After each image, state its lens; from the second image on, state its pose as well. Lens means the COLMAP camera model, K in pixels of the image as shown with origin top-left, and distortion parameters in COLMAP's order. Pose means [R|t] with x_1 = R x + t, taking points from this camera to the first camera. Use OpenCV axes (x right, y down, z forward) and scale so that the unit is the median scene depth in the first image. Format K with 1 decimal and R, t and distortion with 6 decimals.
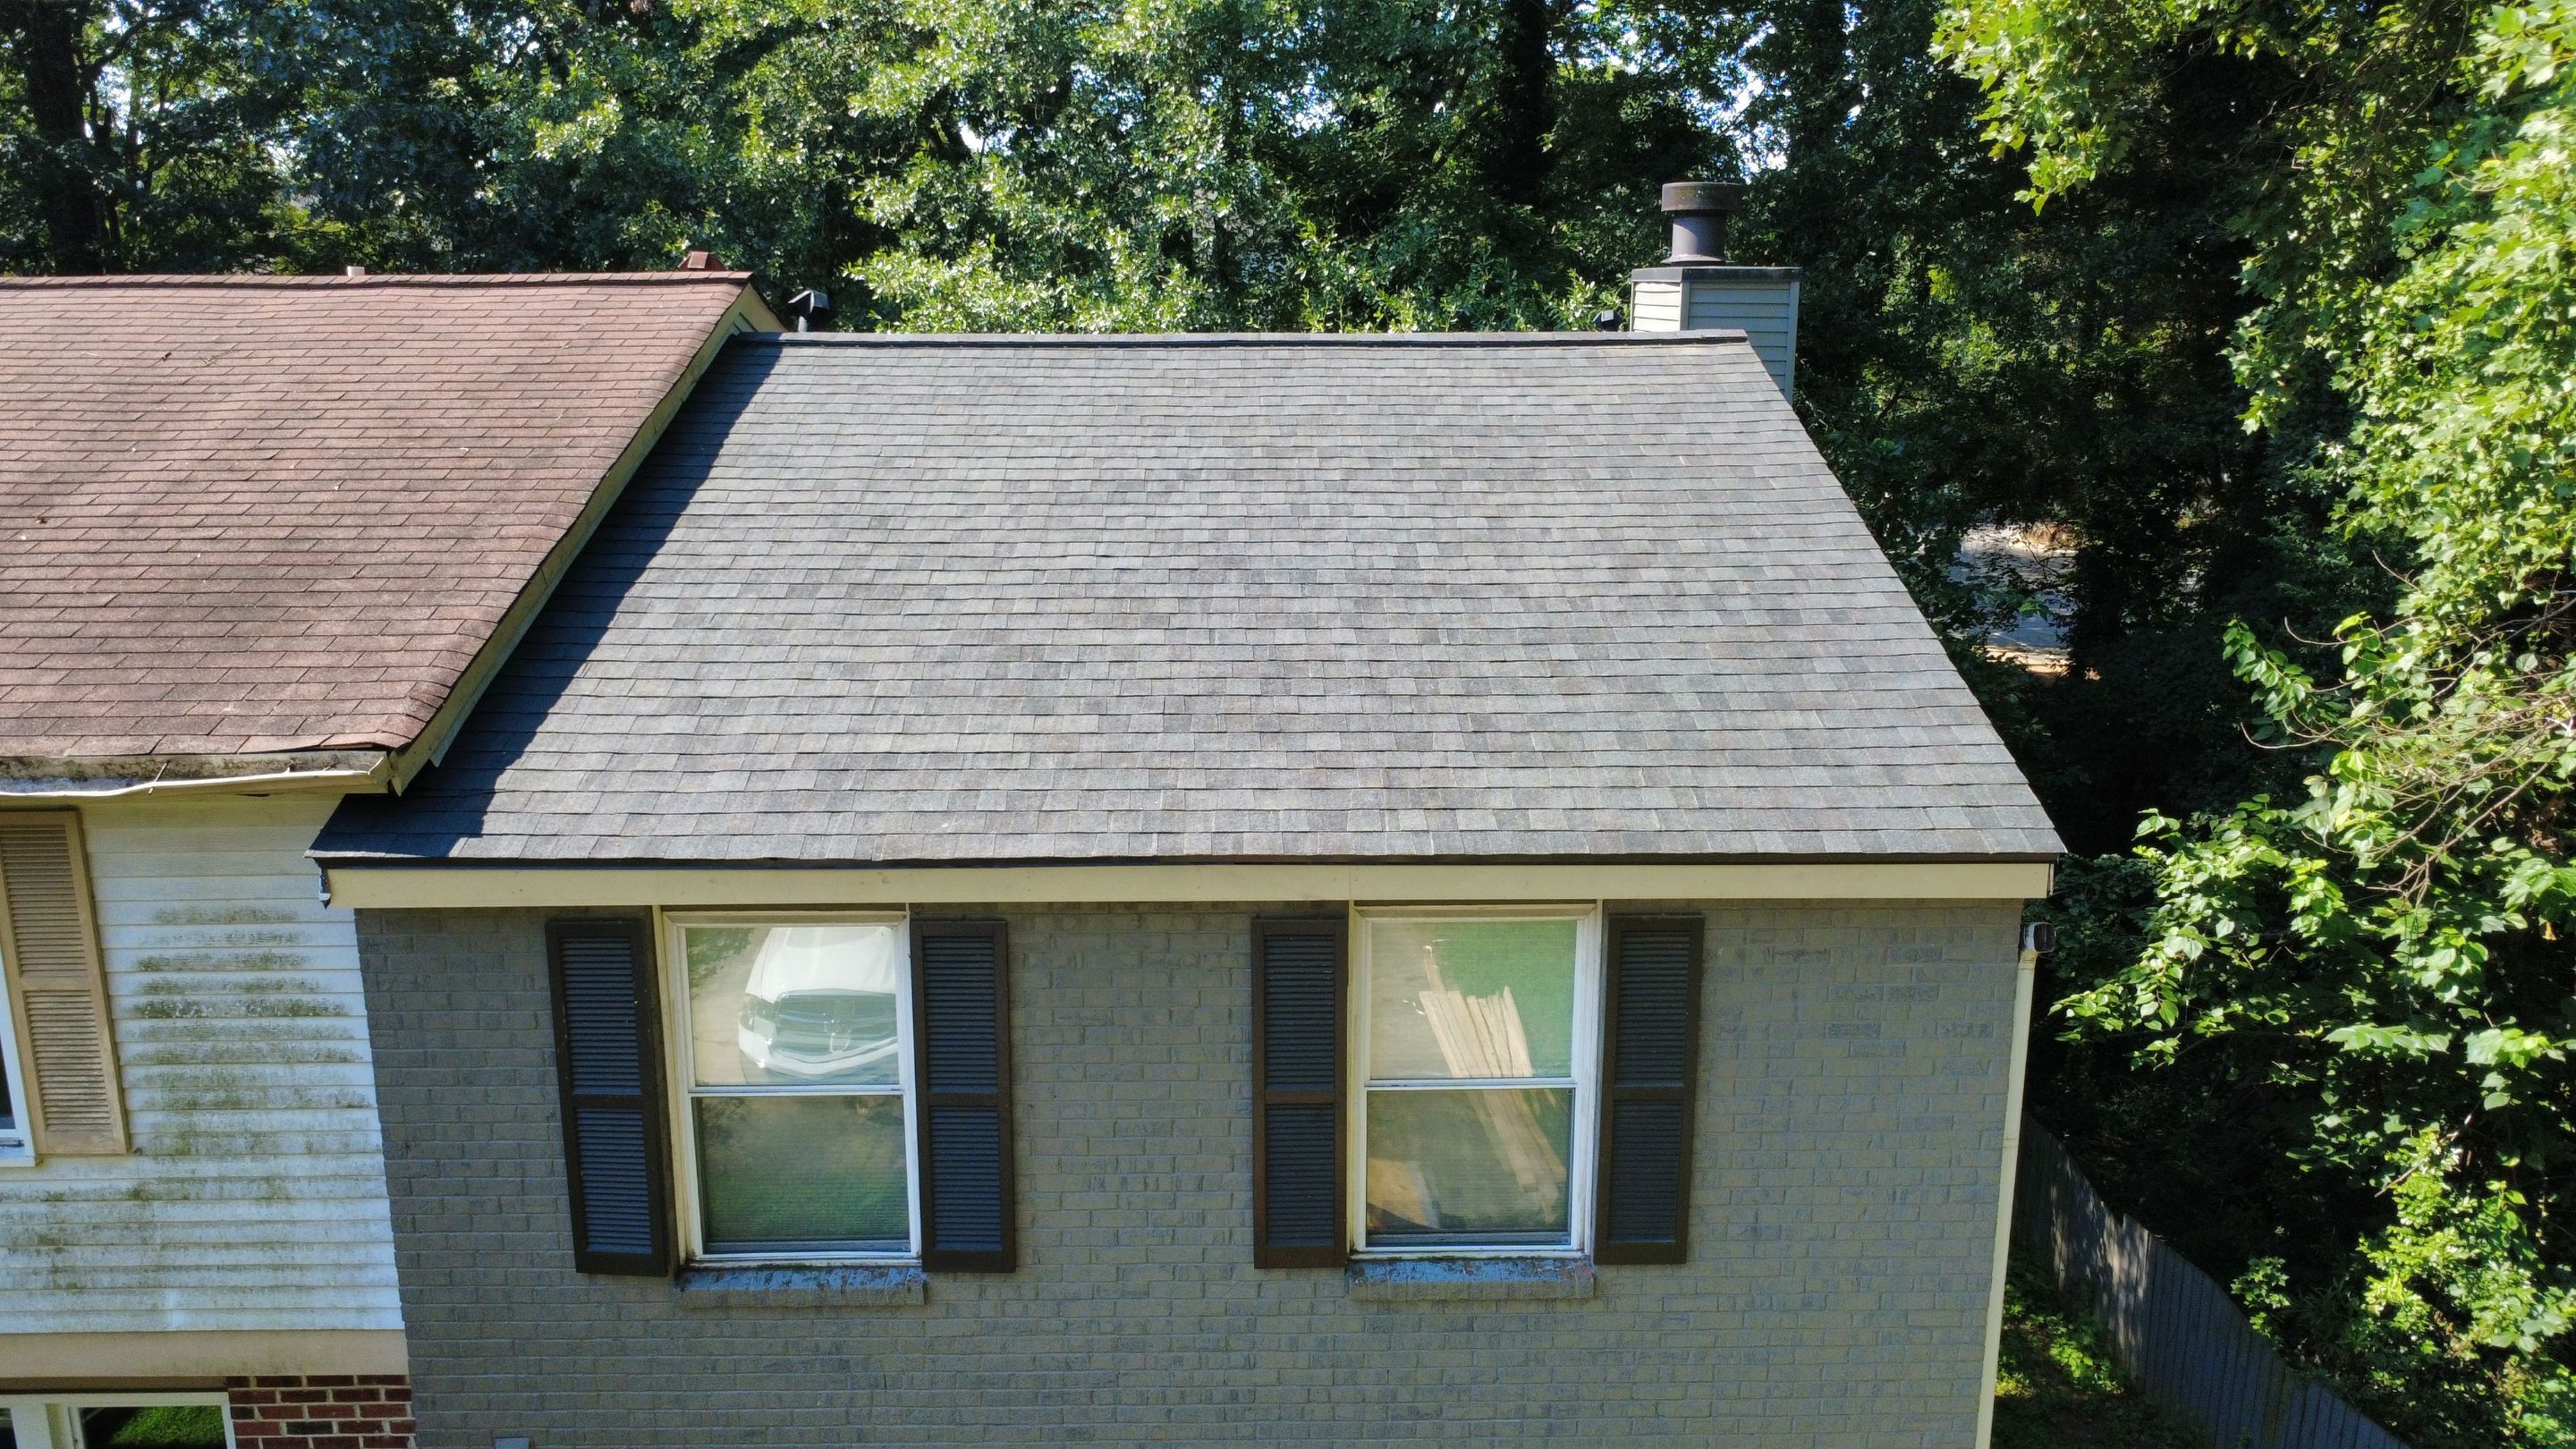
lens RADIAL K [[1880.8, 0, 1277.8], [0, 1880.8, 732.7], [0, 0, 1]] dist [-0.001499, 0.009802]
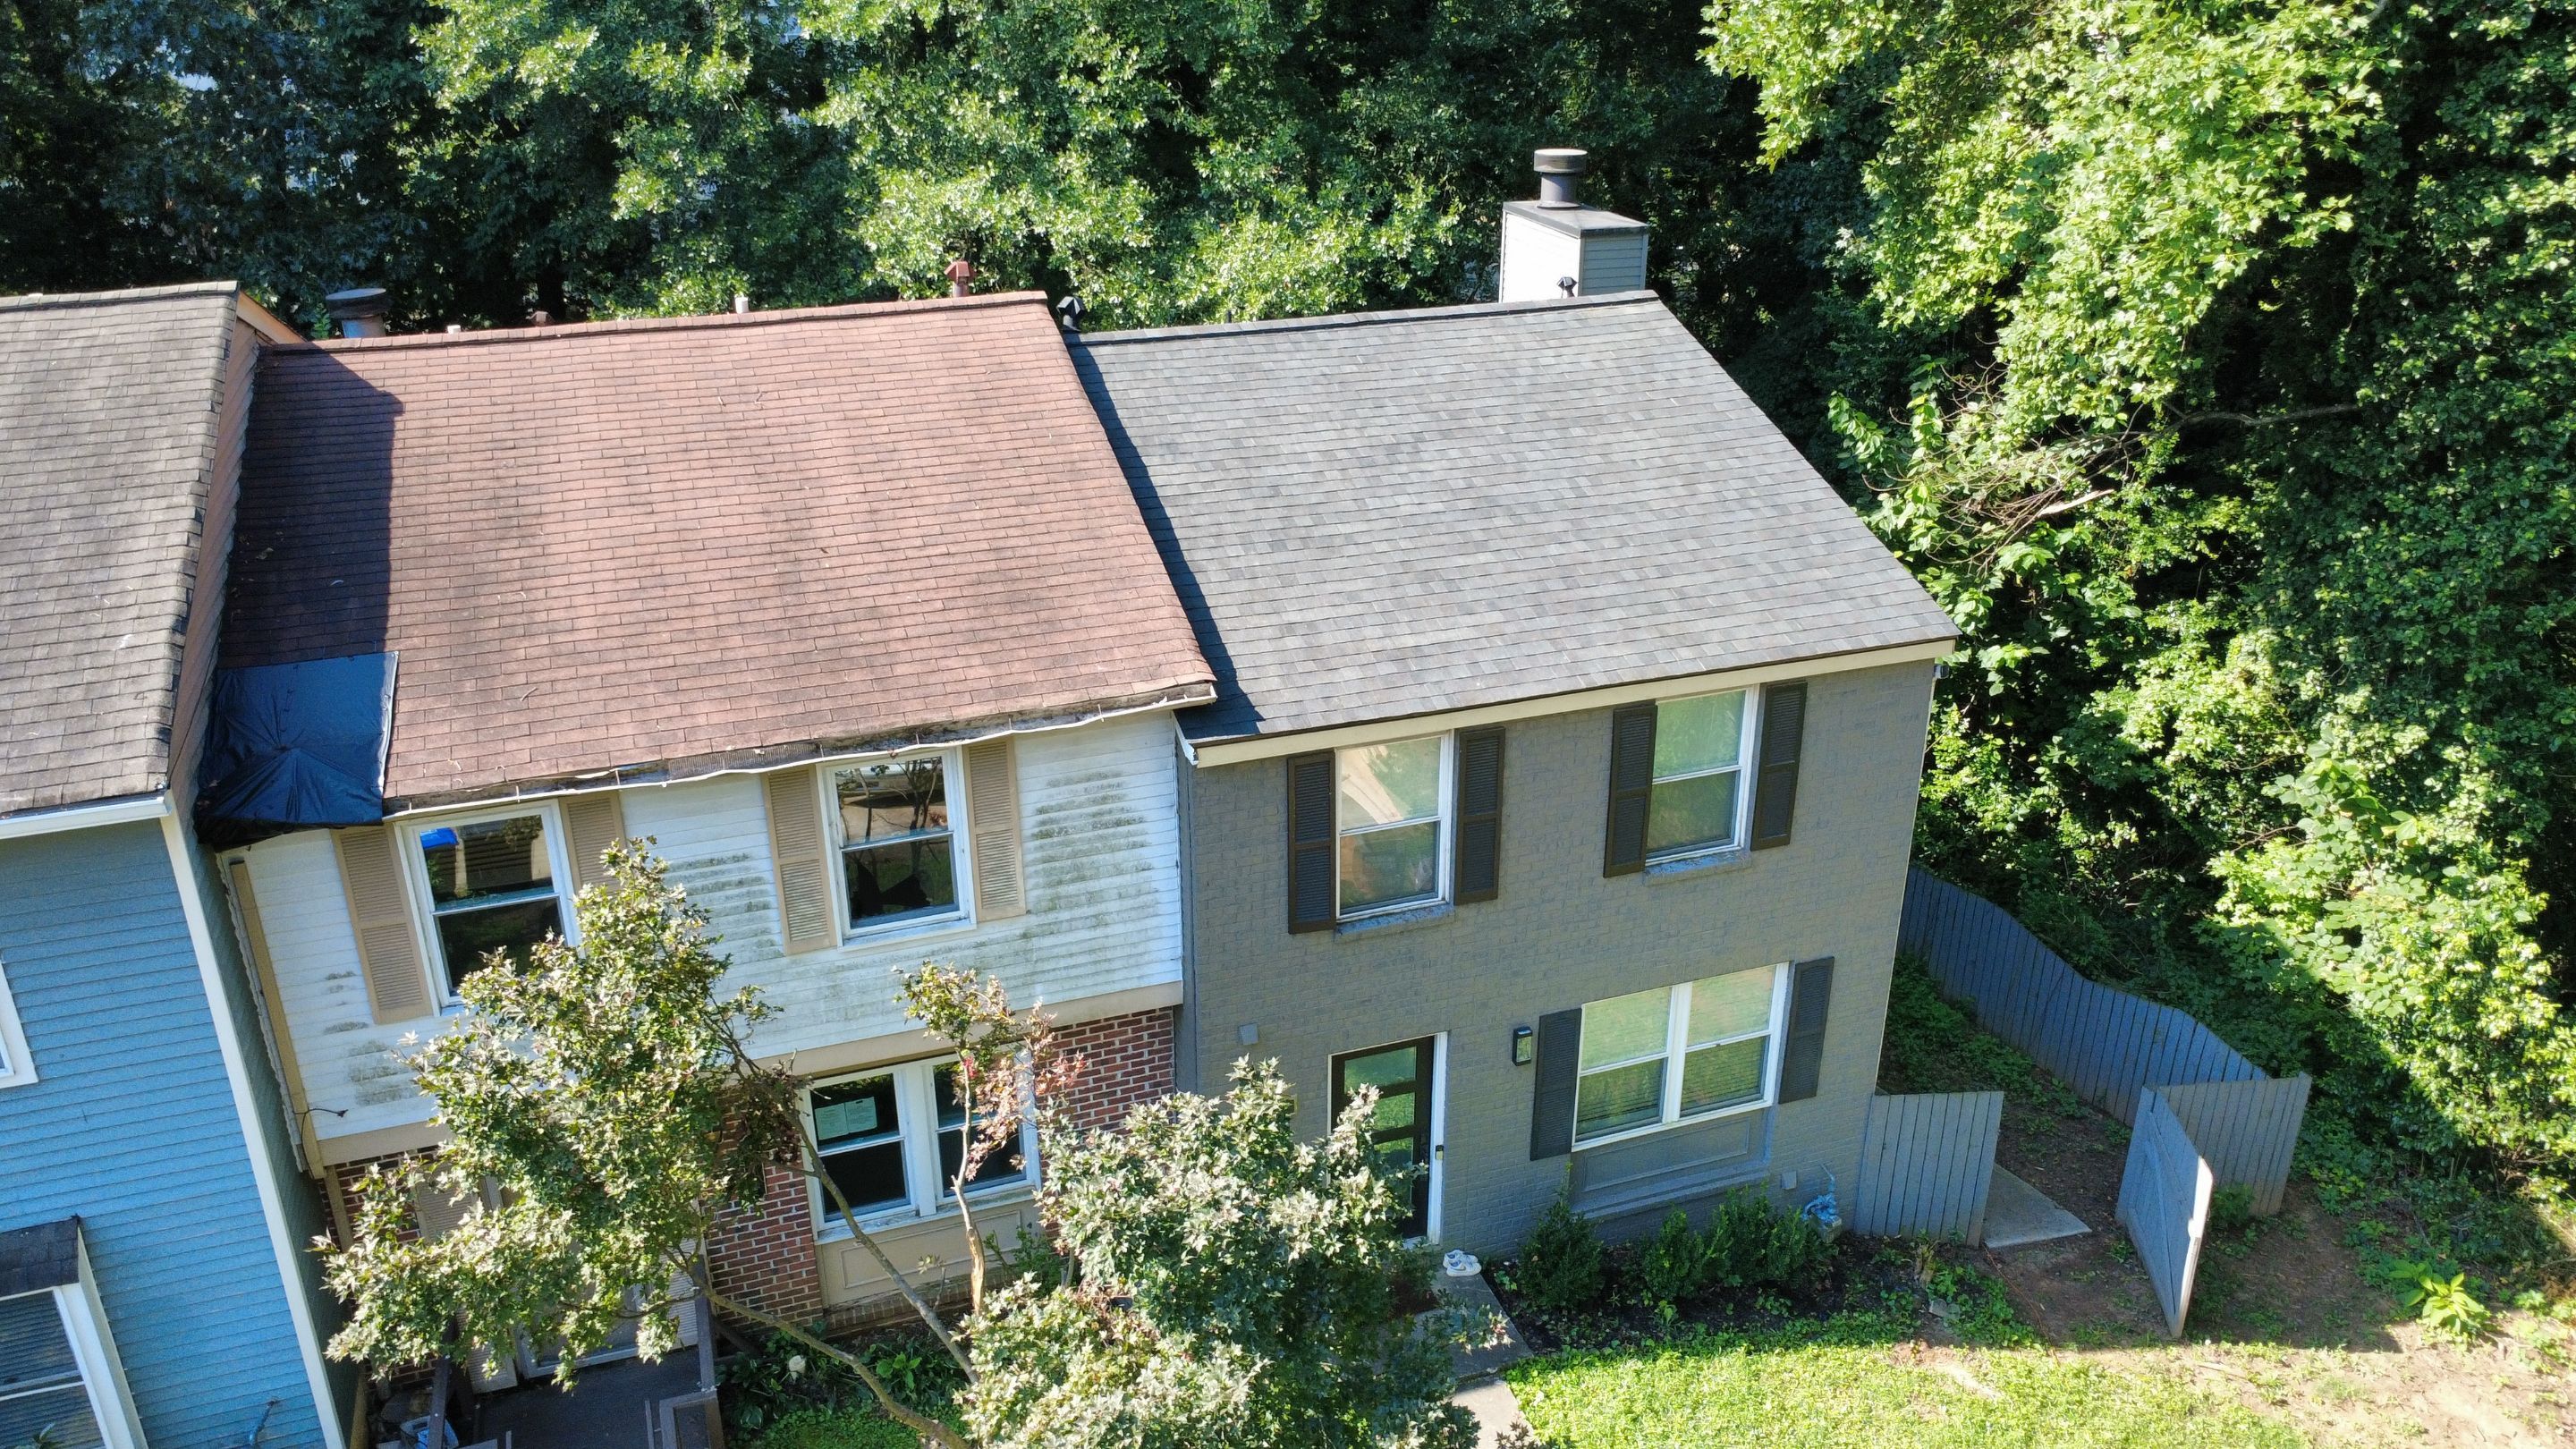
lens RADIAL K [[1880.8, 0, 1295.9], [0, 1880.8, 720.4], [0, 0, 1]] dist [-0.001499, 0.009802]
pose [[0.946648, -0.128961, 0.295342, -0.864404], [0.073911, 0.978895, 0.190530, -0.277961], [-0.313680, -0.158535, 0.936201, -0.726960]]
